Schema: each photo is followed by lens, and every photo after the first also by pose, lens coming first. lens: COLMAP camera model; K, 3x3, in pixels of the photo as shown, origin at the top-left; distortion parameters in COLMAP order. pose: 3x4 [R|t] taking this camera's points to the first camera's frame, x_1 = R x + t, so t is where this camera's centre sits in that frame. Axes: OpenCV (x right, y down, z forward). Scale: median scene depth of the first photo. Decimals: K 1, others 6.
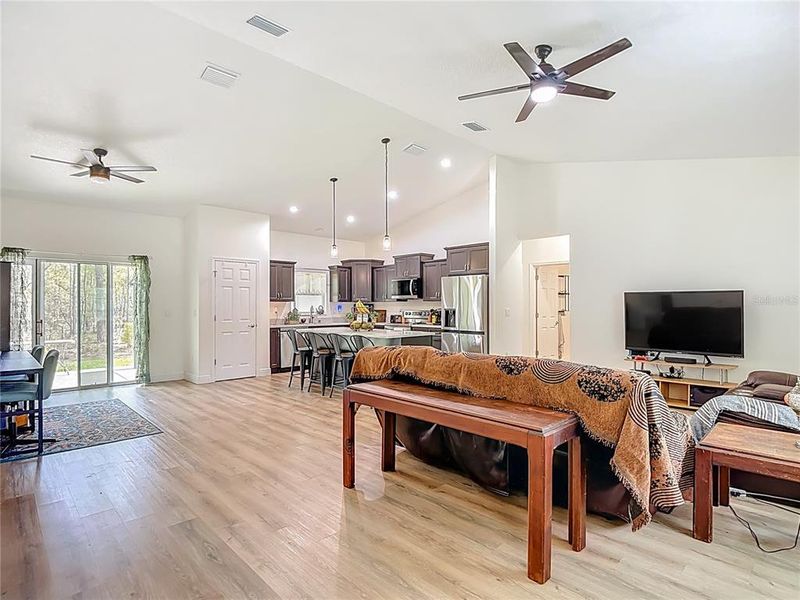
lens RADIAL K [[426.5, 0, 400.0], [0, 426.5, 300.0], [0, 0, 1]] dist [0.015559, -0.035807]
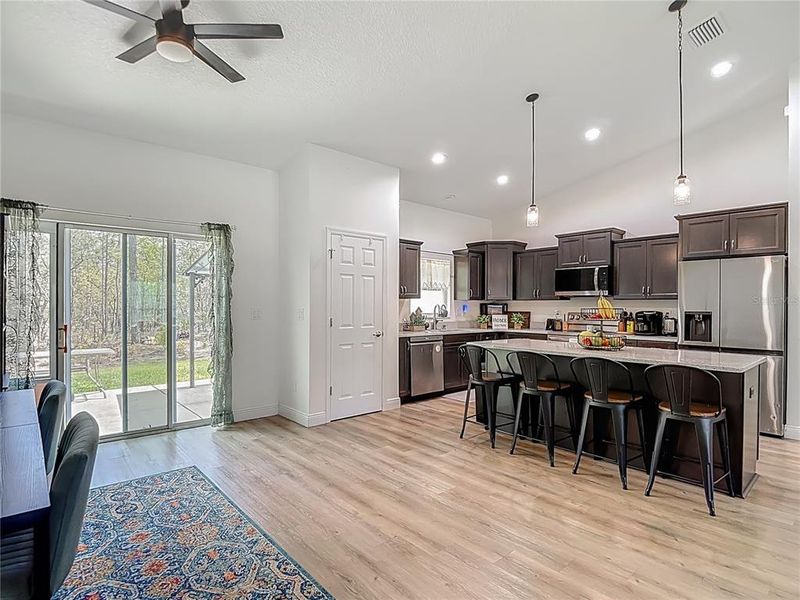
lens RADIAL K [[426.5, 0, 400.0], [0, 426.5, 300.0], [0, 0, 1]] dist [0.015559, -0.035807]
pose [[0.998798, 0.007608, -0.048429, -0.288101], [-0.007590, 0.999971, 0.000571, 0.006576], [0.048431, -0.000203, 0.998826, 0.353051]]
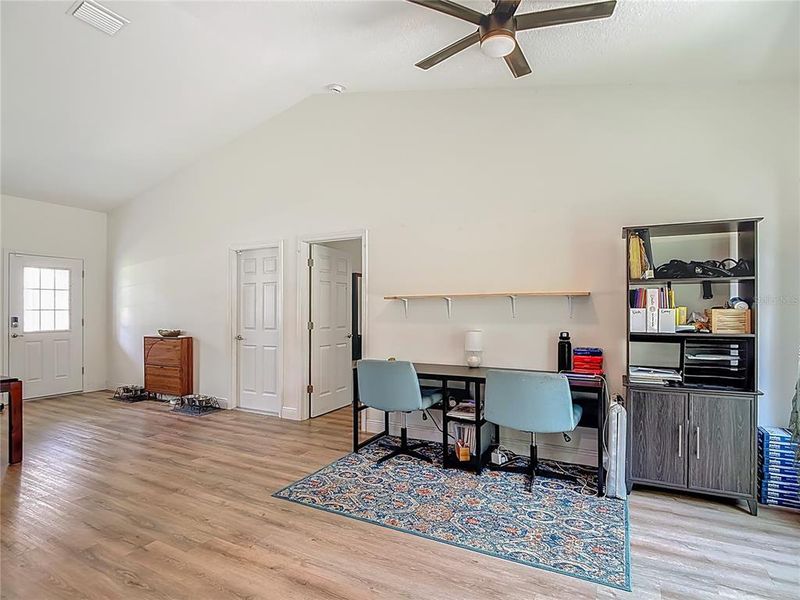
lens RADIAL K [[426.5, 0, 400.0], [0, 426.5, 300.0], [0, 0, 1]] dist [0.015559, -0.035807]
pose [[-0.951051, 0.001738, -0.309030, -0.313072], [0.011385, 0.999502, -0.029415, 0.013393], [0.308825, -0.031494, -0.950597, 0.995287]]
